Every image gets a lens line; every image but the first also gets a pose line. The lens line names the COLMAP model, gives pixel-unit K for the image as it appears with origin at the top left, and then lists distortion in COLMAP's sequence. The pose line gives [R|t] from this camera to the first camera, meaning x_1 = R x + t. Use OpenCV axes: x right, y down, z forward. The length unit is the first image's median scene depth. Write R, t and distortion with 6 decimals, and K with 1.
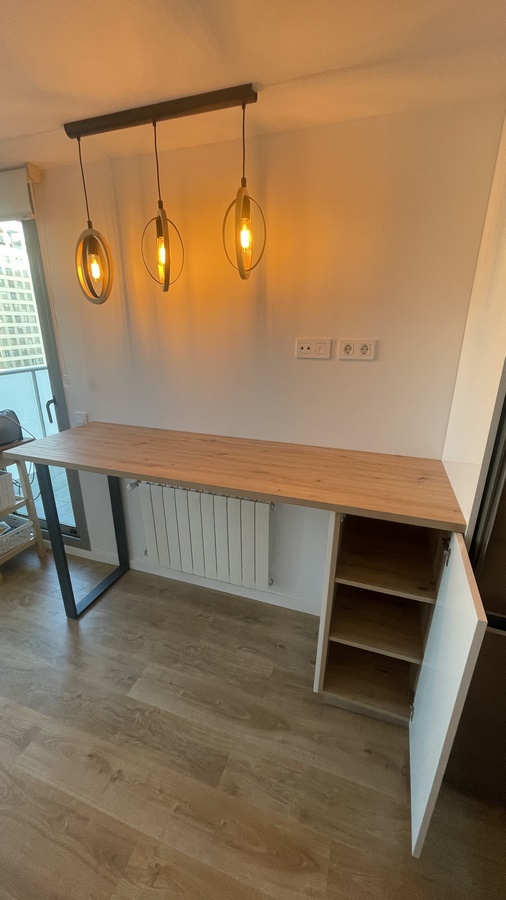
lens RADIAL K [[364.0, 0, 254.2], [0, 364.0, 453.8], [0, 0, 1]] dist [-0.002110, 0.000587]
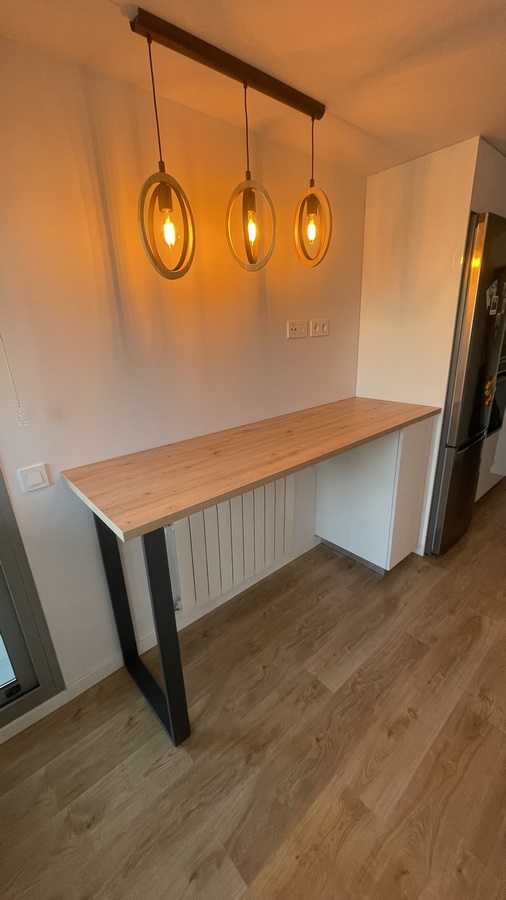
lens RADIAL K [[364.0, 0, 254.2], [0, 364.0, 453.8], [0, 0, 1]] dist [-0.002110, 0.000587]
pose [[0.487030, -0.312148, 0.815699, -1.091558], [0.330085, 0.930467, 0.158982, -0.150777], [-0.808607, 0.191821, 0.556201, 0.542825]]
